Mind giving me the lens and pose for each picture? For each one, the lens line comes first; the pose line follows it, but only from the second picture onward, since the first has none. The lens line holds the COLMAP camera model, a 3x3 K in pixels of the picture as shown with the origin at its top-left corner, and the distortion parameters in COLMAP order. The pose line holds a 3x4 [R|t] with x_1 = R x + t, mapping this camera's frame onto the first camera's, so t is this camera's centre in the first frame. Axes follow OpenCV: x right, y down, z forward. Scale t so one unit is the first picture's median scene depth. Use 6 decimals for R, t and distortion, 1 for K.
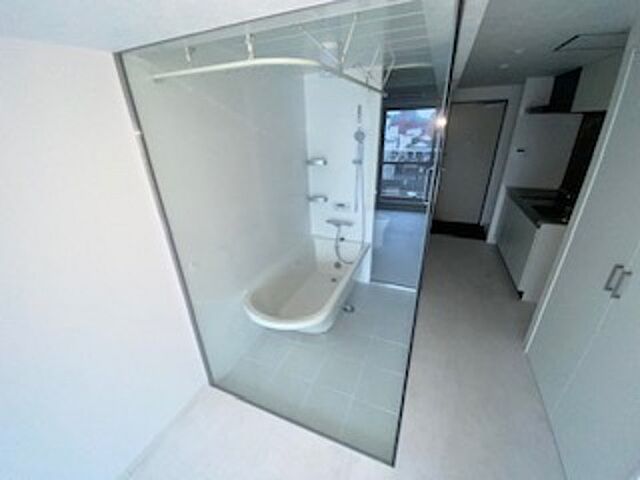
lens RADIAL K [[256.8, 0, 320.0], [0, 256.8, 240.0], [0, 0, 1]] dist [0.001398, -0.012171]
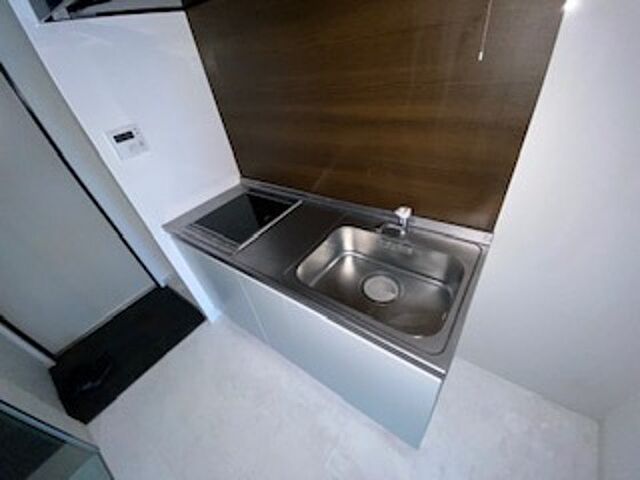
lens RADIAL K [[256.8, 0, 320.0], [0, 256.8, 240.0], [0, 0, 1]] dist [0.001398, -0.012171]
pose [[0.211580, -0.605108, 0.767514, 0.607969], [0.508477, 0.738799, 0.442298, -0.327470], [-0.834676, 0.296682, 0.463999, 0.813117]]
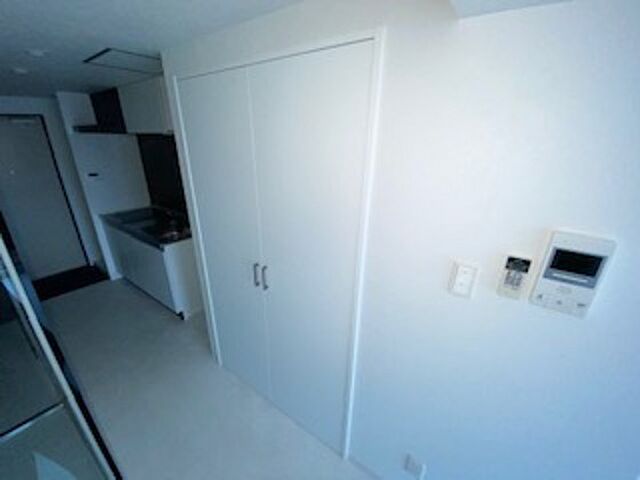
lens RADIAL K [[256.8, 0, 320.0], [0, 256.8, 240.0], [0, 0, 1]] dist [0.001398, -0.012171]
pose [[0.189377, -0.327344, 0.925734, 0.066652], [0.383289, 0.892642, 0.237233, -0.074213], [-0.904005, 0.309897, 0.294513, 0.138532]]
